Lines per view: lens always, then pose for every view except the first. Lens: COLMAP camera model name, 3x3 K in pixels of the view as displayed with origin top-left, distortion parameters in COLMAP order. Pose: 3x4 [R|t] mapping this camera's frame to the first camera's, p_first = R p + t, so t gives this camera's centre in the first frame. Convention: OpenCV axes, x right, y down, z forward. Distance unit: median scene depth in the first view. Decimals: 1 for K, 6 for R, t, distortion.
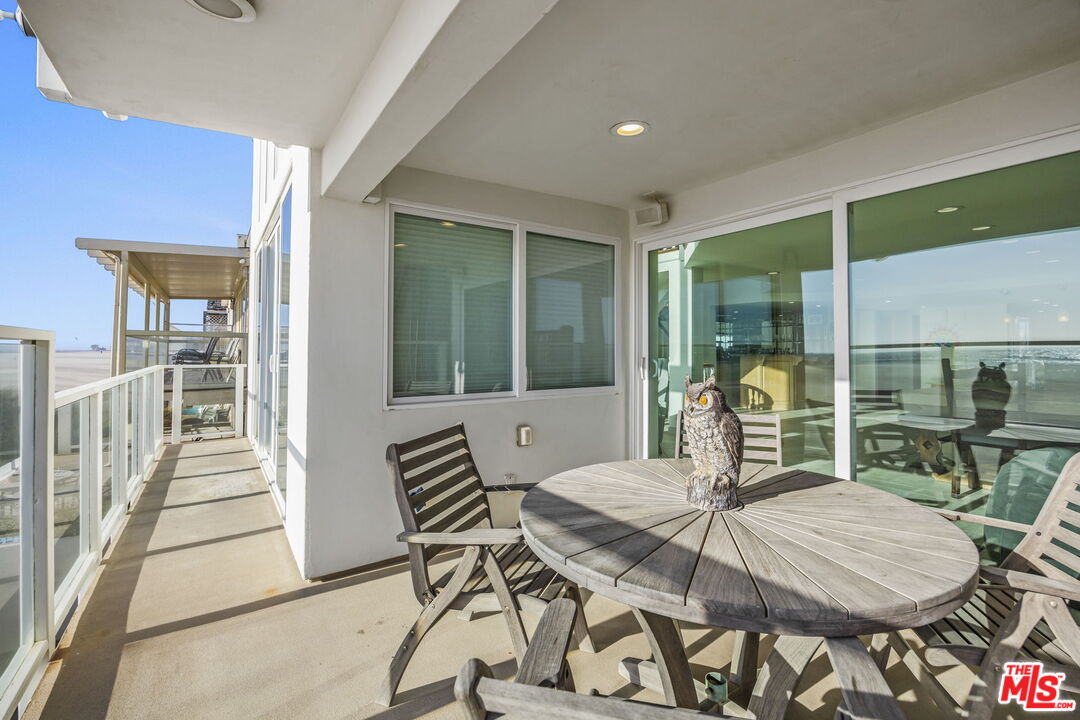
lens RADIAL K [[490.1, 0, 542.9], [0, 490.1, 331.5], [0, 0, 1]] dist [-0.002541, -0.001351]
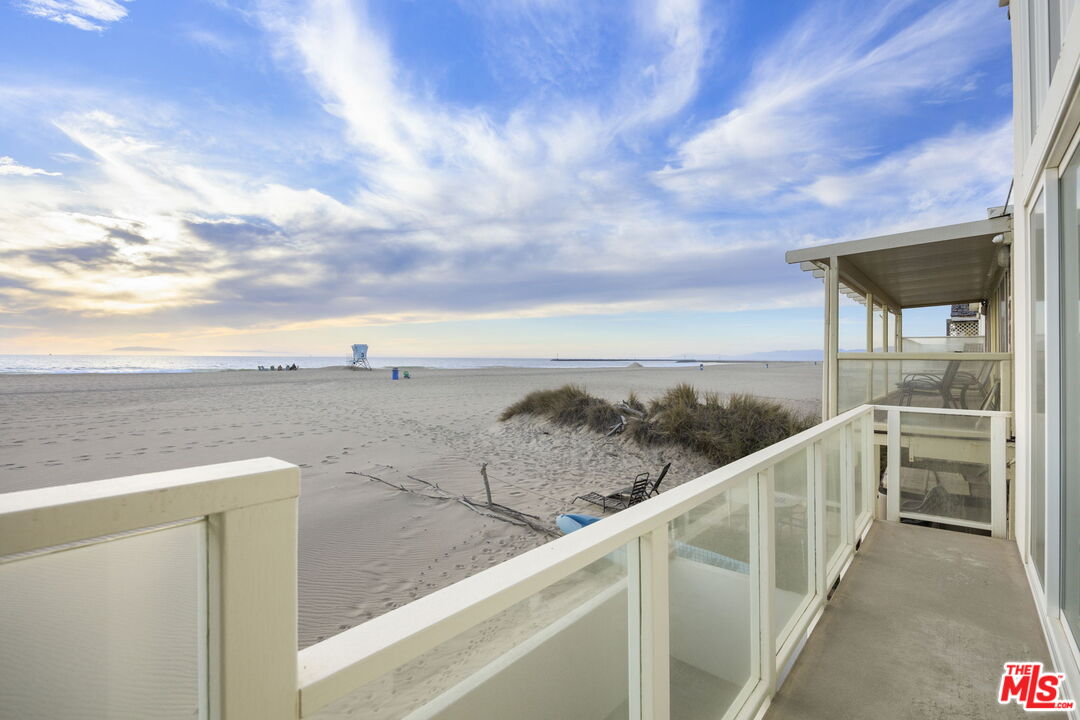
lens RADIAL K [[490.1, 0, 515.0], [0, 490.1, 356.2], [0, 0, 1]] dist [-0.002541, -0.001351]
pose [[0.235375, 0.002272, -0.971902, -0.104544], [0.025748, 0.999632, 0.008572, -0.009100], [0.971564, -0.027042, 0.235230, 0.168676]]
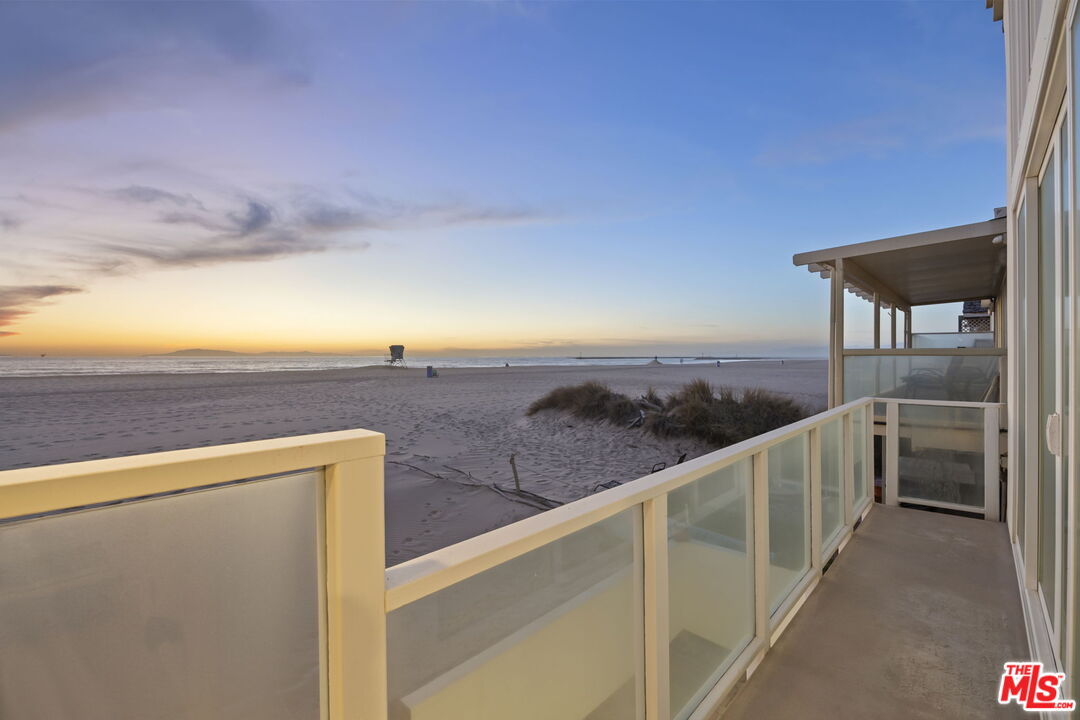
lens RADIAL K [[462.9, 0, 529.3], [0, 462.9, 357.3], [0, 0, 1]] dist [0.008291, -0.001037]
pose [[0.211313, 0.005343, -0.977404, -0.089524], [0.034200, 0.999332, 0.012857, -0.009336], [0.976820, -0.036144, 0.210989, 0.165935]]
